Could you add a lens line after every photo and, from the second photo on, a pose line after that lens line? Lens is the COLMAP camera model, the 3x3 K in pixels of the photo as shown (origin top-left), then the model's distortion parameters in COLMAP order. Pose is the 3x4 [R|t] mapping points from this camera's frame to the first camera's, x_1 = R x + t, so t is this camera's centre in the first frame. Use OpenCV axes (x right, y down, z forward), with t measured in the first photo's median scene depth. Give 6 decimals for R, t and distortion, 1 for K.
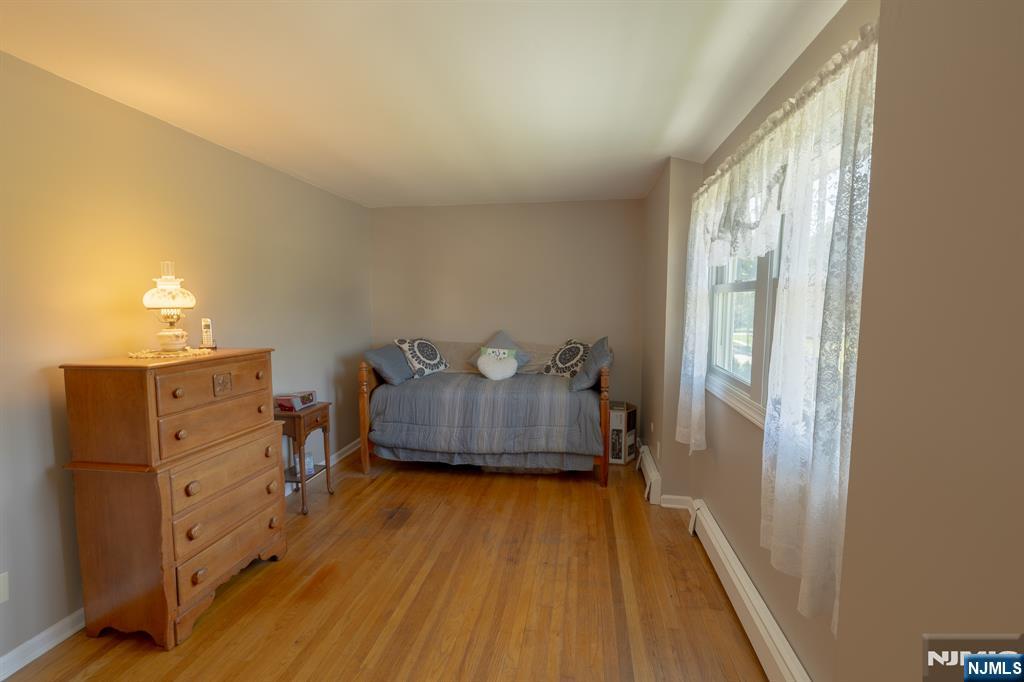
lens RADIAL K [[451.4, 0, 512.0], [0, 451.4, 341.0], [0, 0, 1]] dist [-0.002224, -0.000039]
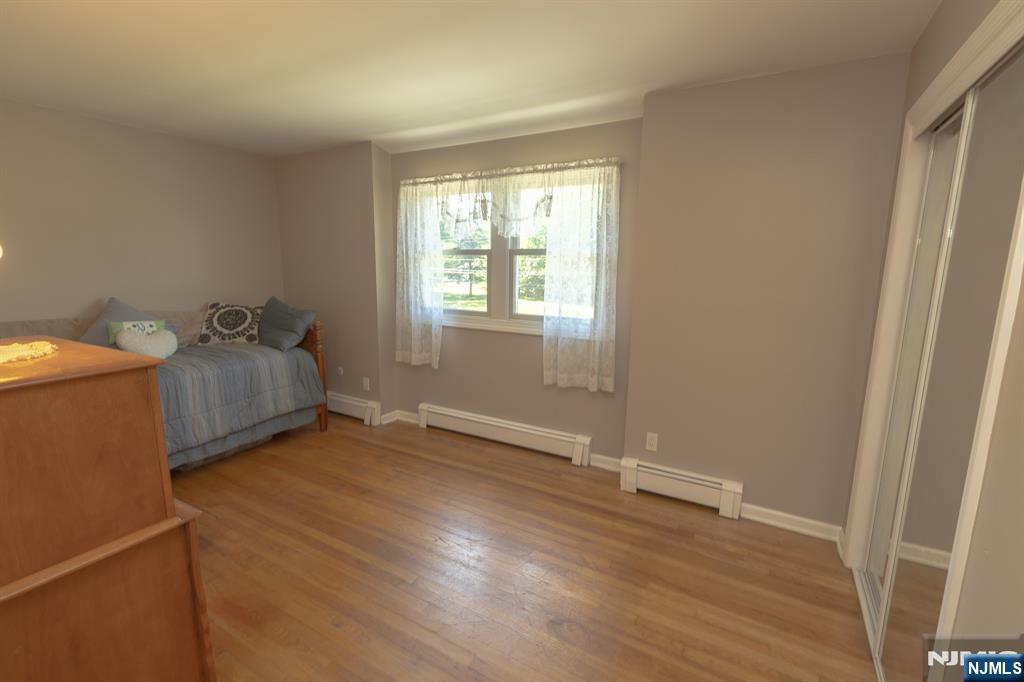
lens RADIAL K [[451.4, 0, 512.0], [0, 451.4, 341.0], [0, 0, 1]] dist [-0.002224, -0.000039]
pose [[0.378394, -0.150502, 0.913328, -0.595631], [0.070663, 0.988511, 0.133616, -0.008041], [-0.922944, 0.013980, 0.384681, 0.159184]]
